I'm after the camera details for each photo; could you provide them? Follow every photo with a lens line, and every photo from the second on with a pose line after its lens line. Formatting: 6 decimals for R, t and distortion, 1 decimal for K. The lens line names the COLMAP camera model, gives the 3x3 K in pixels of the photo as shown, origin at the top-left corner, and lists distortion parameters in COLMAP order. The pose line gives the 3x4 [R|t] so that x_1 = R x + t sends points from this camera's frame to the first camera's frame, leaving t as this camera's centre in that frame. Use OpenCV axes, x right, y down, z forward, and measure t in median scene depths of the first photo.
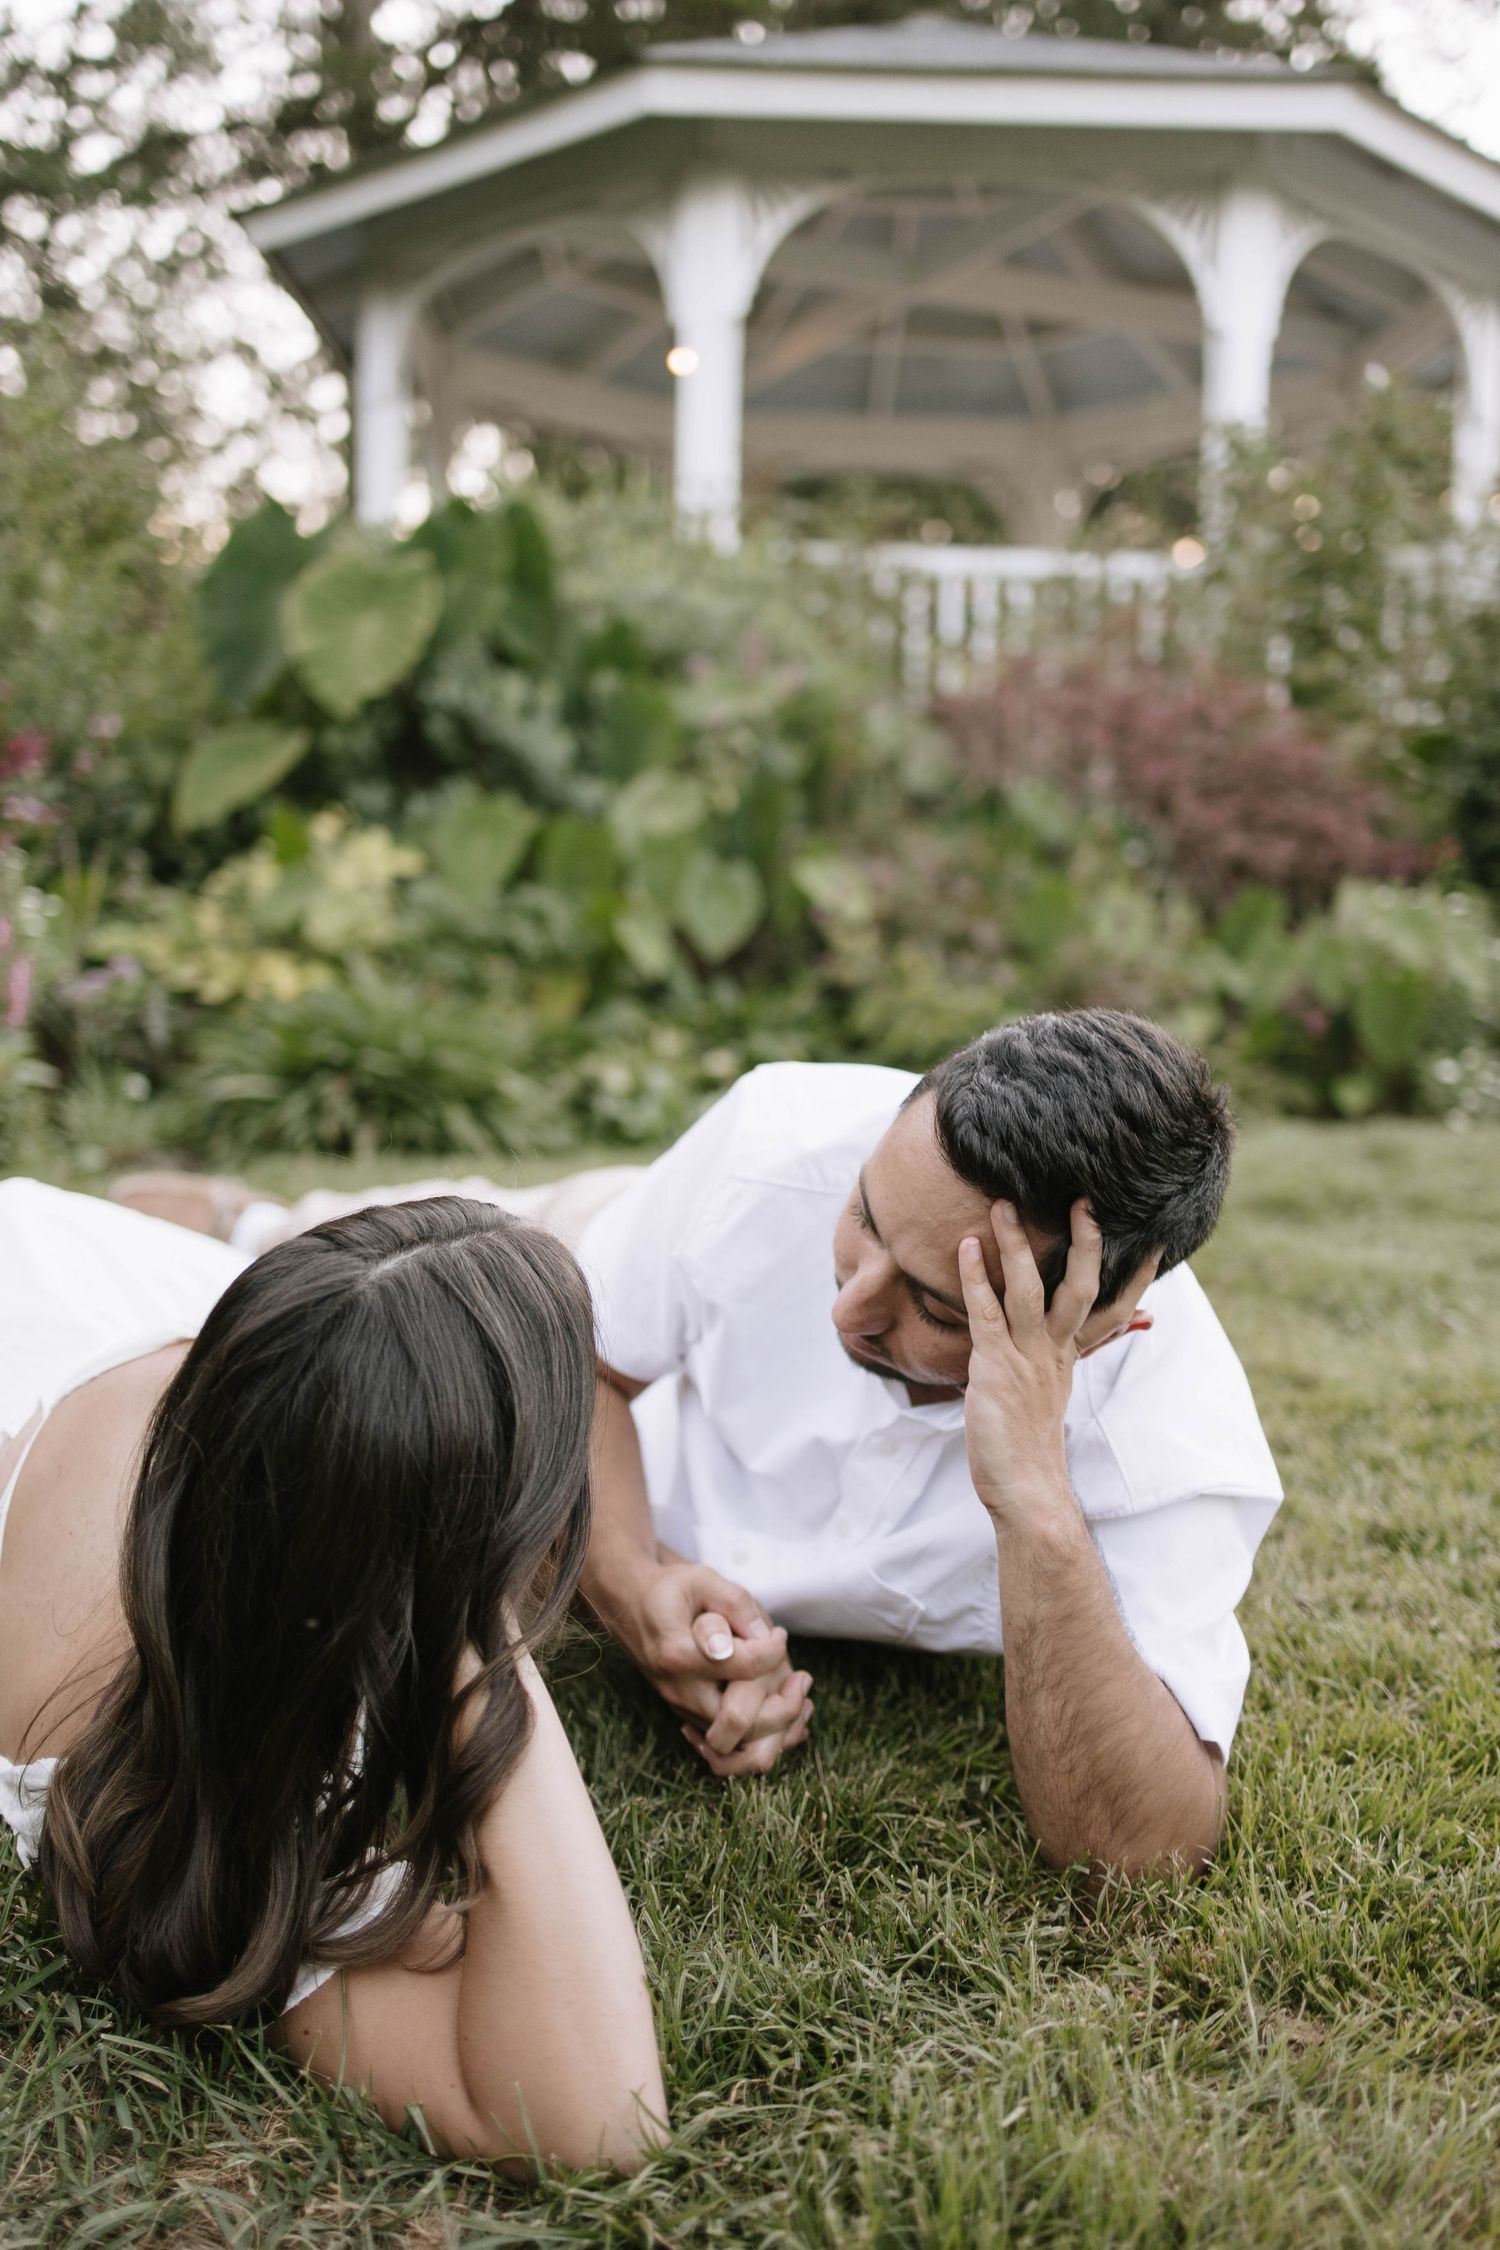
lens RADIAL K [[2234.1, 0, 750.1], [0, 2234.1, 1125.7], [0, 0, 1]] dist [0.020970, 0.000000]
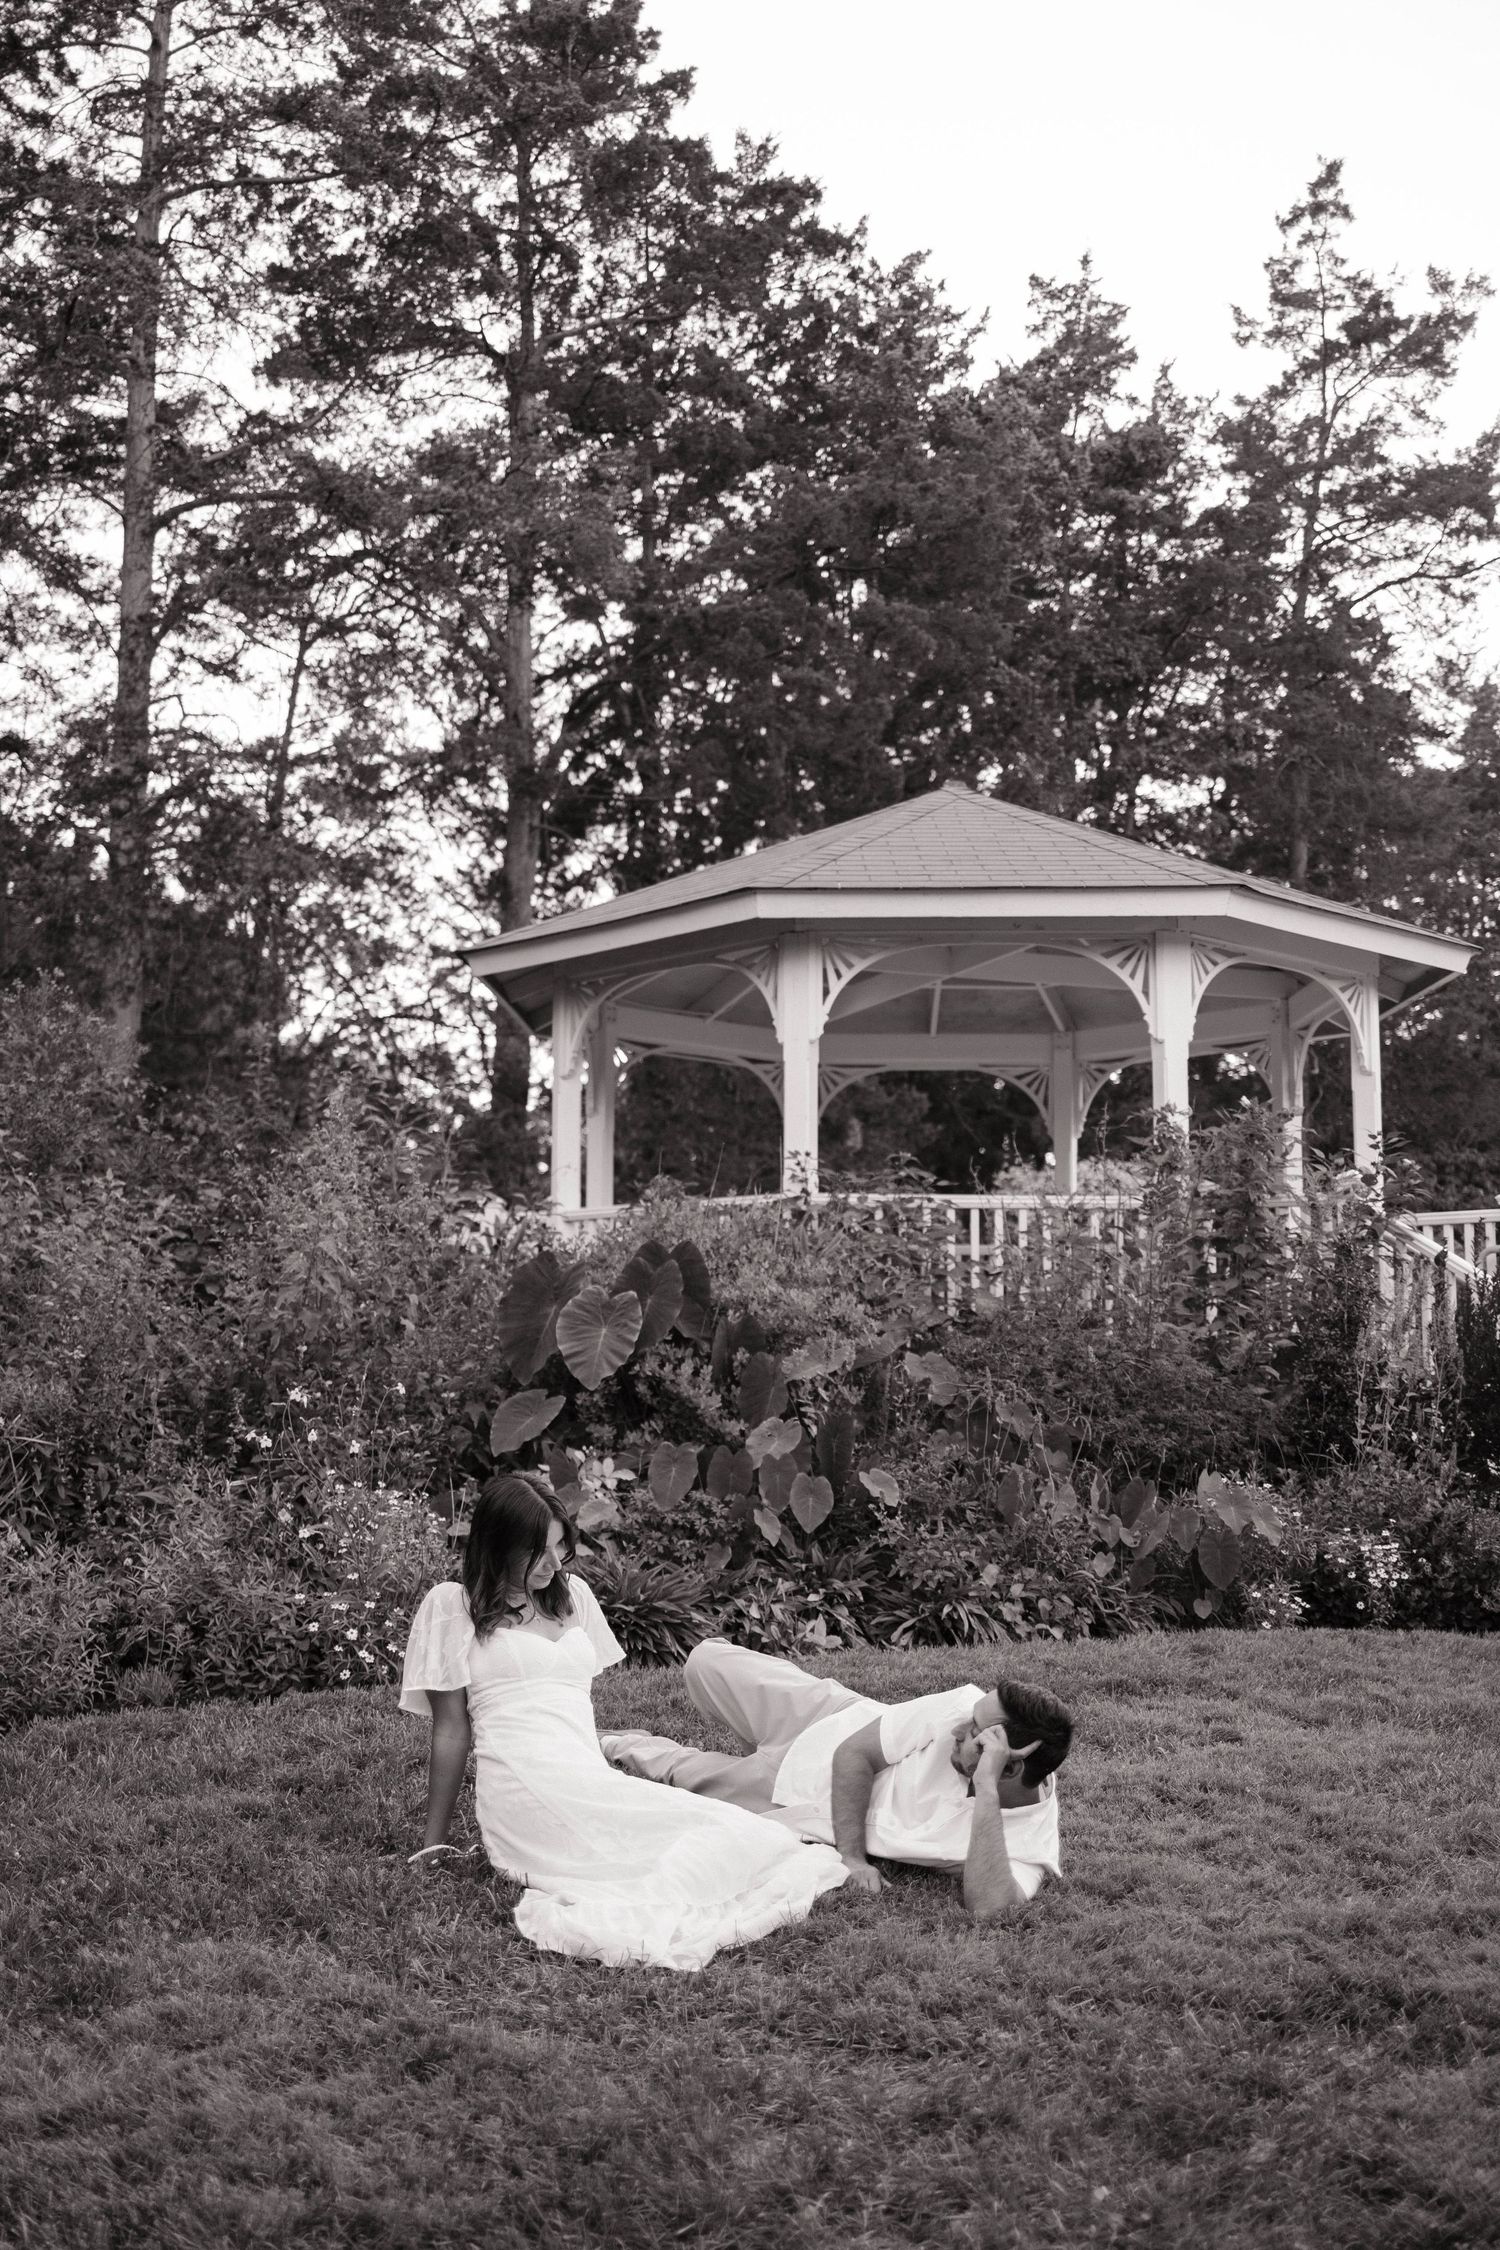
lens RADIAL K [[2234.1, 0, 750.0], [0, 2234.1, 1123.8], [0, 0, 1]] dist [0.020970, 0.000000]
pose [[0.999123, -0.017169, -0.038199, 0.009032], [0.009634, 0.981870, -0.189310, -0.055976], [0.040757, 0.188776, 0.981174, -0.695254]]
